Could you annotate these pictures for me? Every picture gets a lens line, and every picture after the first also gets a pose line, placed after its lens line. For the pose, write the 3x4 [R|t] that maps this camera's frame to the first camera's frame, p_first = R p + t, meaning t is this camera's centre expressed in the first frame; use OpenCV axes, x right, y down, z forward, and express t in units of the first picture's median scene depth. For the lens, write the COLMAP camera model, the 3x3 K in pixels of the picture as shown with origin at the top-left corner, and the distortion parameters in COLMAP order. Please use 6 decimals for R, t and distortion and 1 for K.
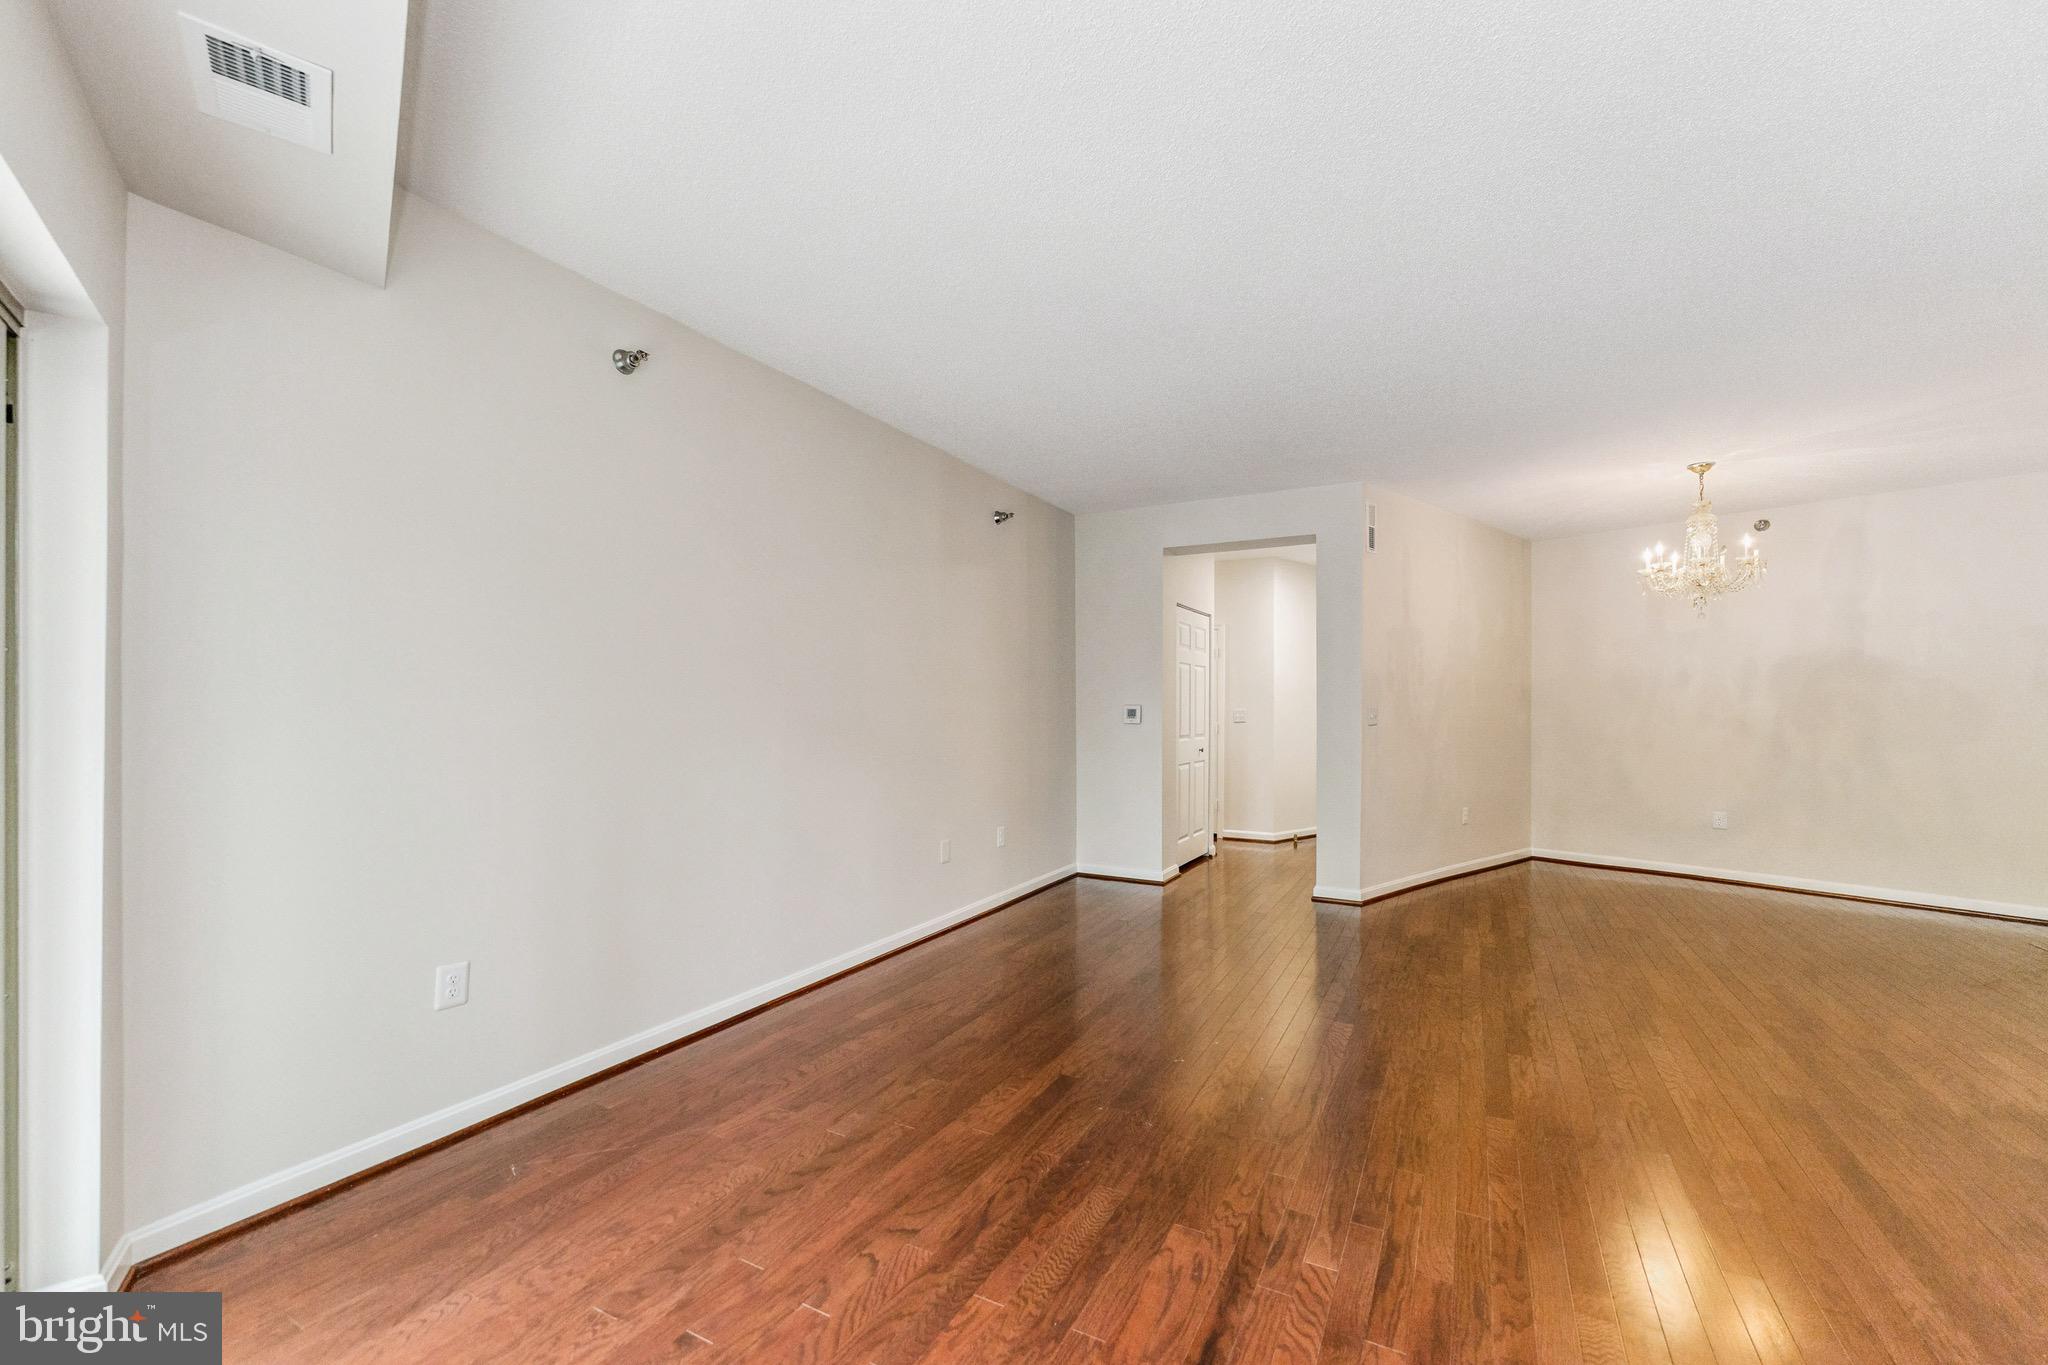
lens RADIAL K [[833.0, 0, 1027.6], [0, 833.0, 701.6], [0, 0, 1]] dist [-0.000465, 0.000062]
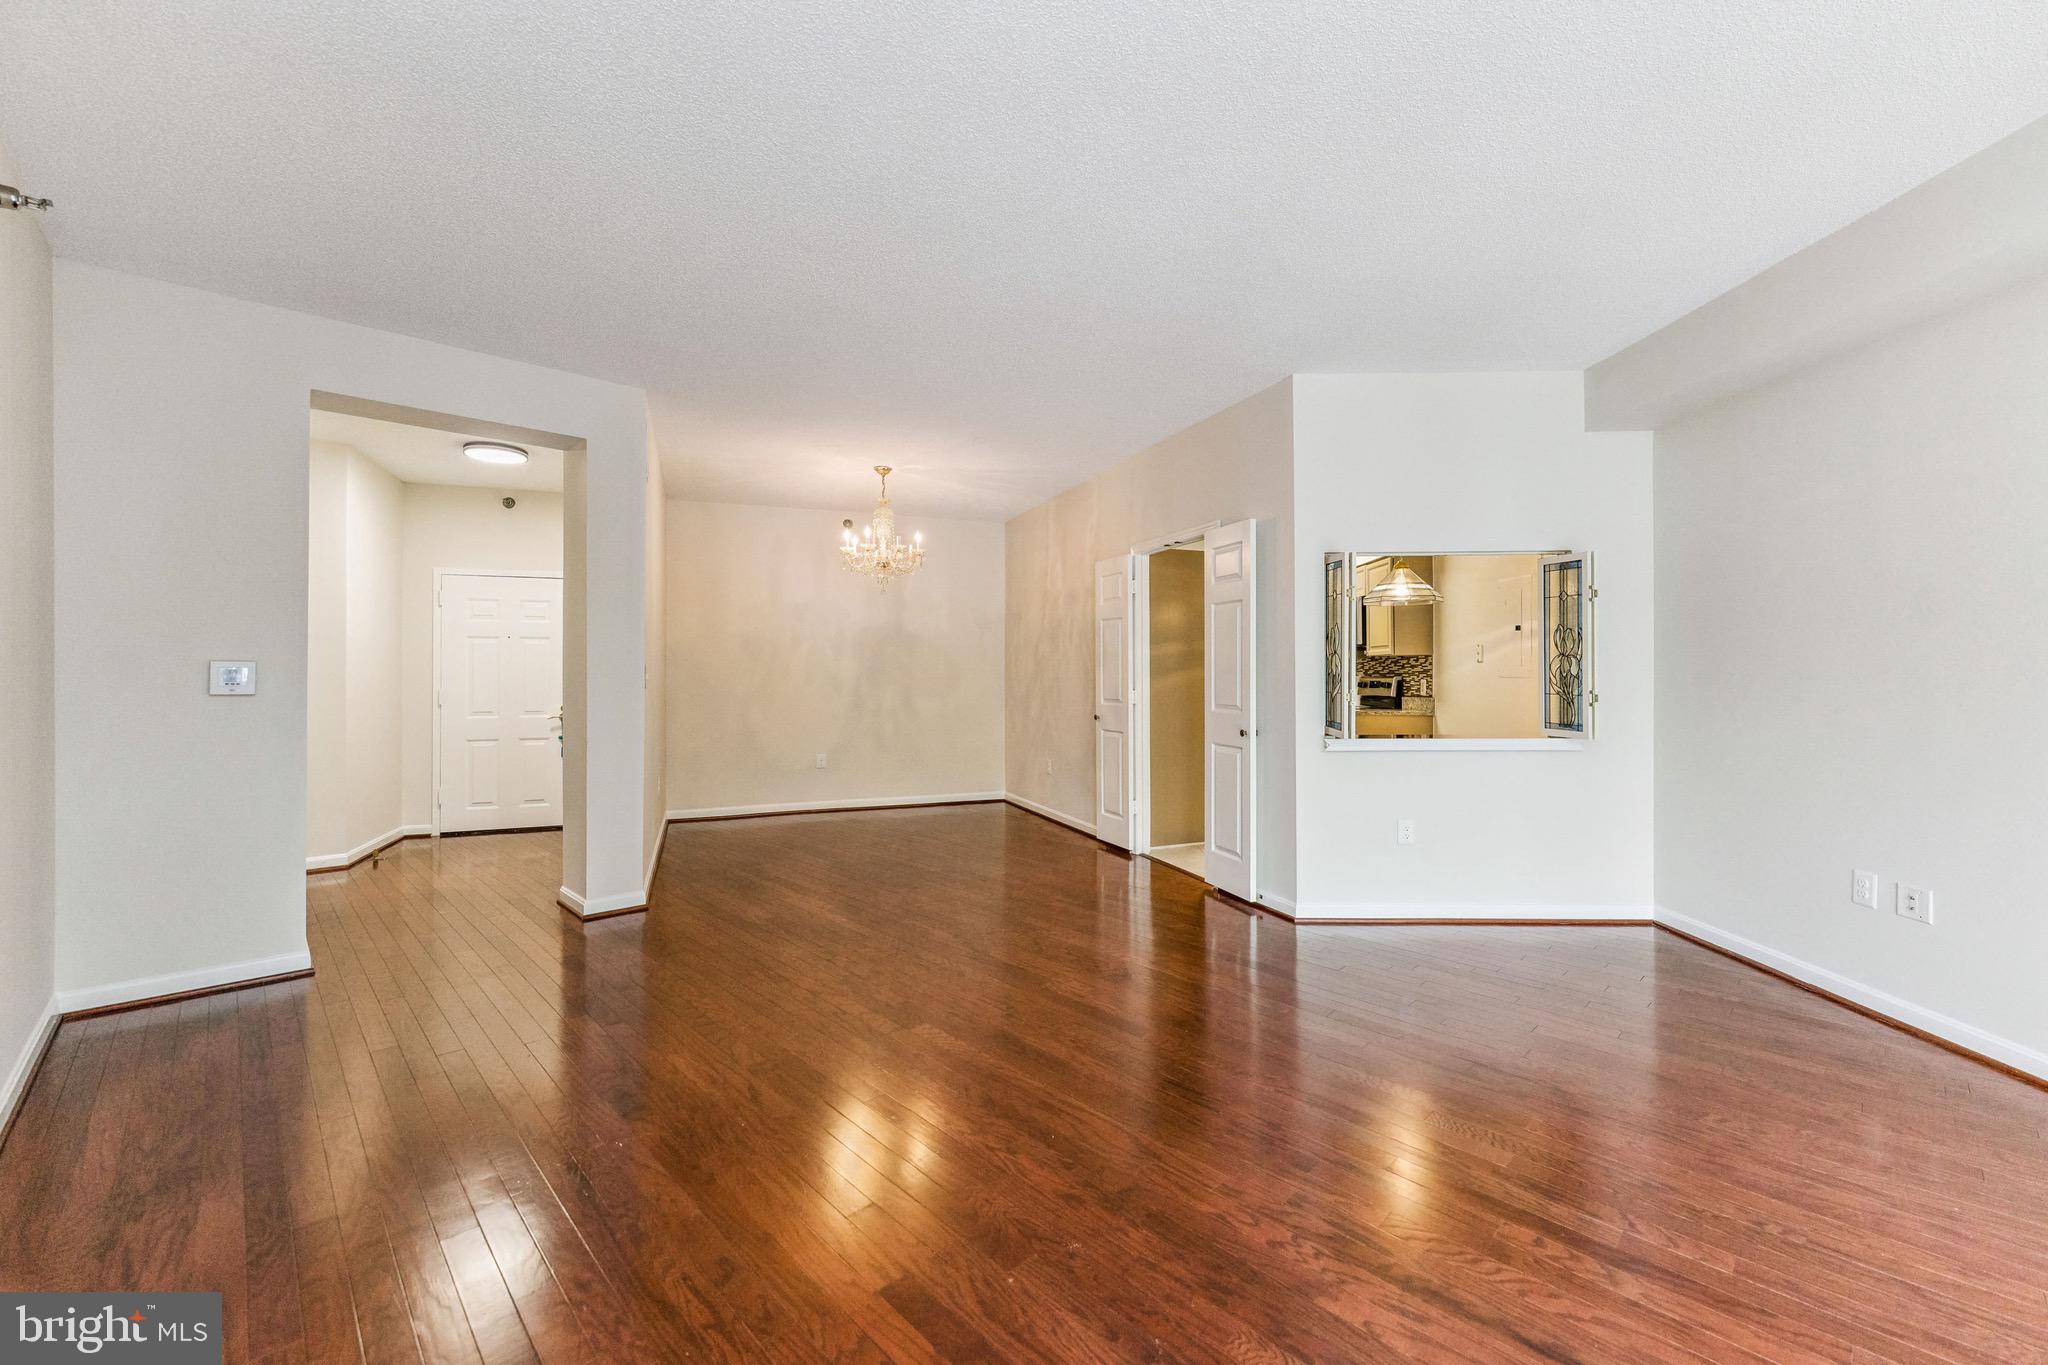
lens RADIAL K [[822.8, 0, 1025.7], [0, 822.8, 692.6], [0, 0, 1]] dist [-0.002909, -0.000174]
pose [[0.313465, -0.028920, 0.949159, -0.246242], [-0.003956, 0.999488, 0.031760, 0.003477], [-0.949591, -0.013710, 0.313190, 0.384862]]
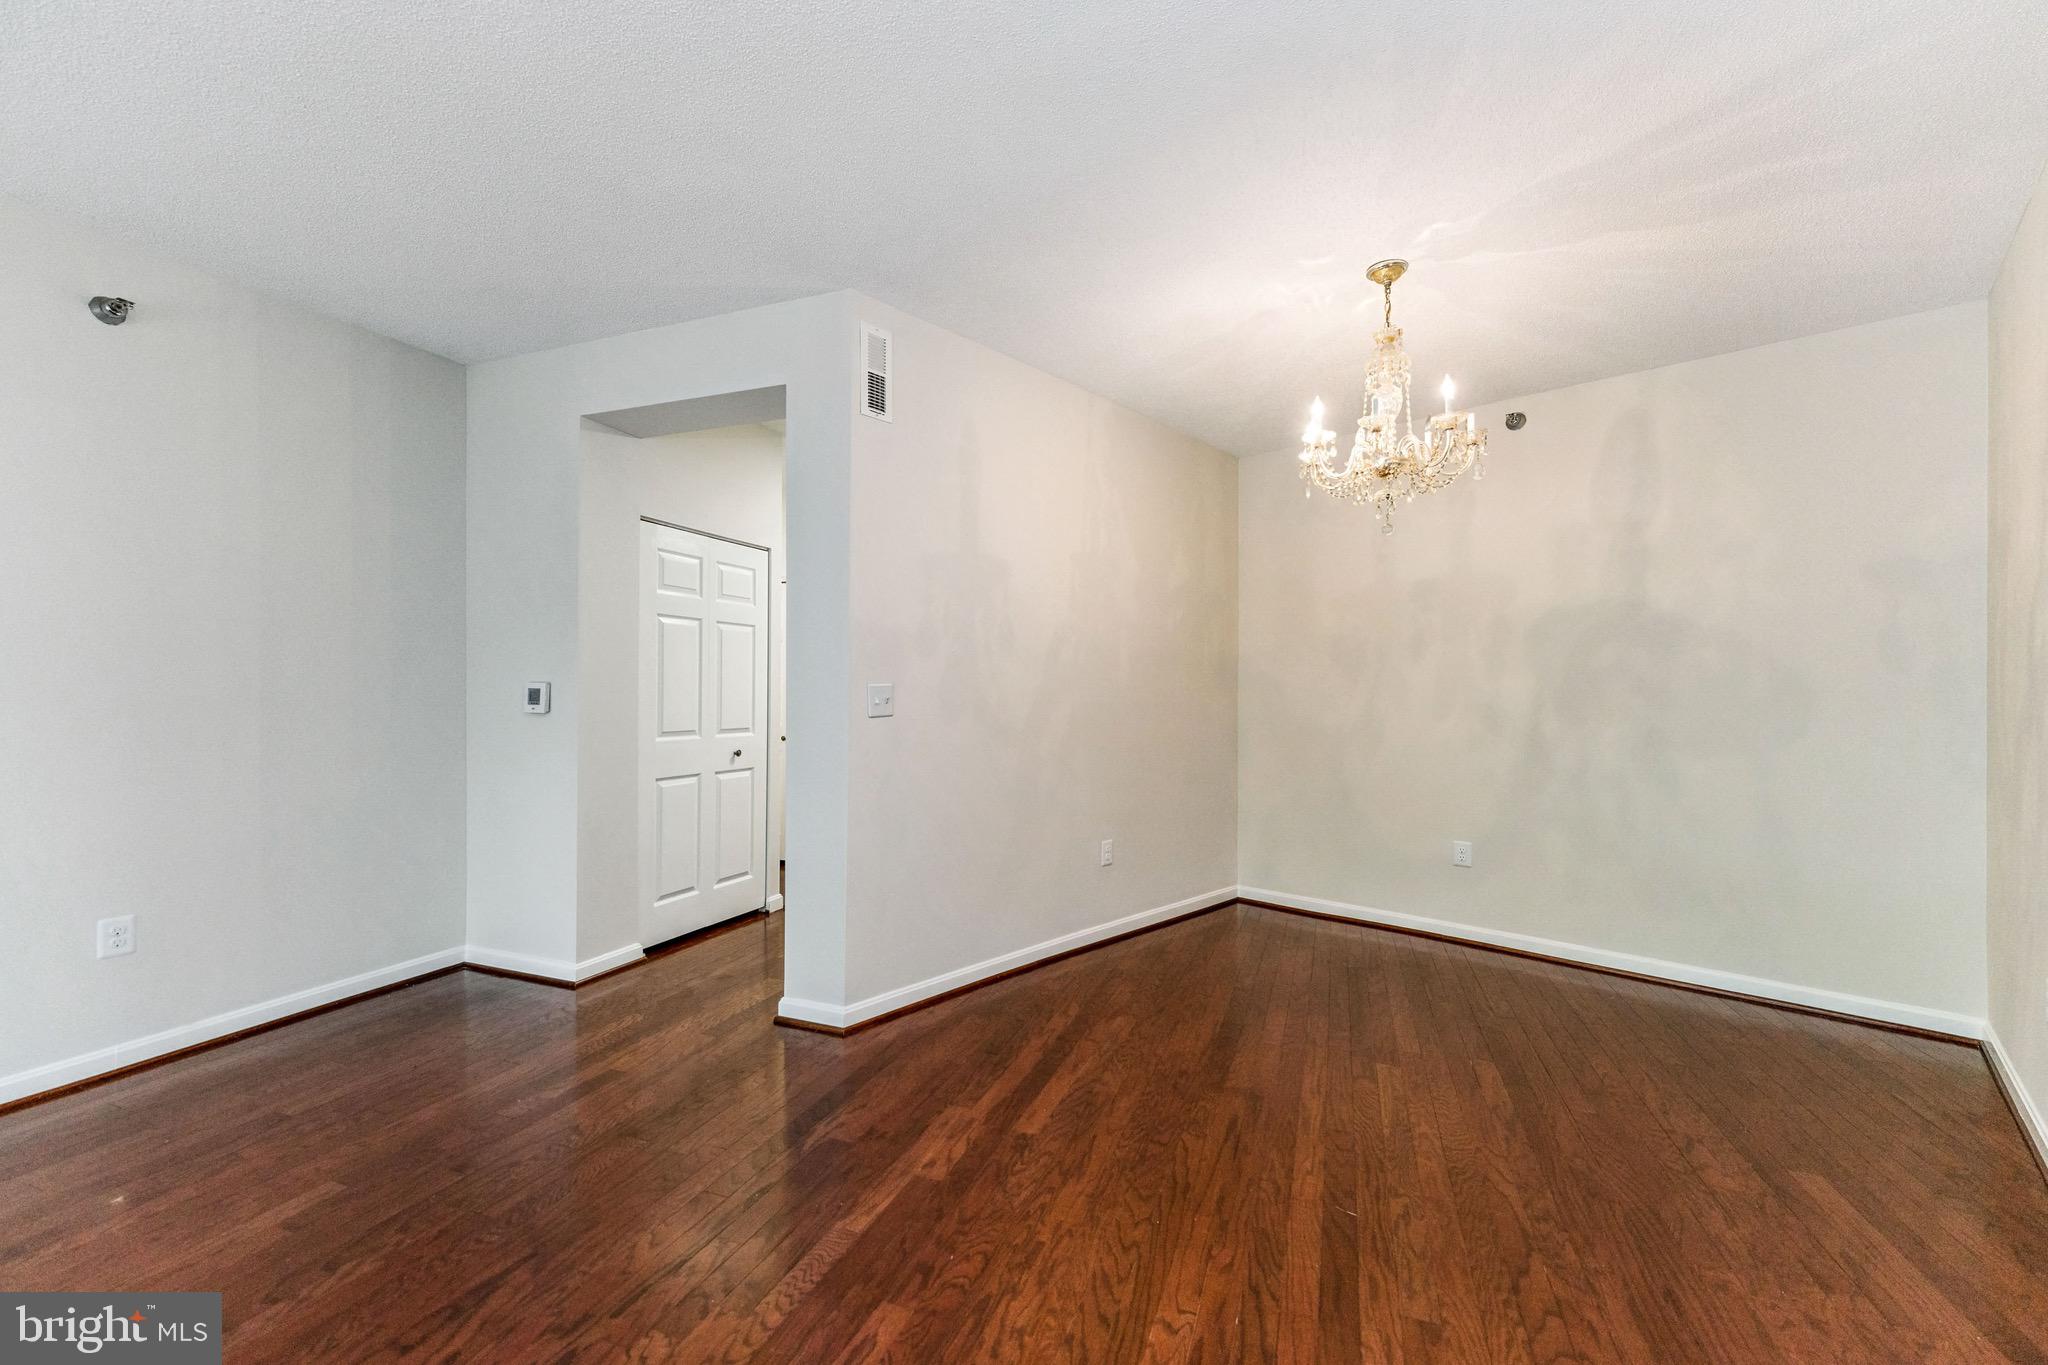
lens RADIAL K [[810.6, 0, 1030.6], [0, 810.6, 685.0], [0, 0, 1]] dist [-0.001545, 0.000016]
pose [[0.993235, 0.002580, 0.116093, 0.452012], [-0.002327, 0.999995, -0.002323, 0.006963], [-0.116098, 0.002037, 0.993236, 0.426615]]
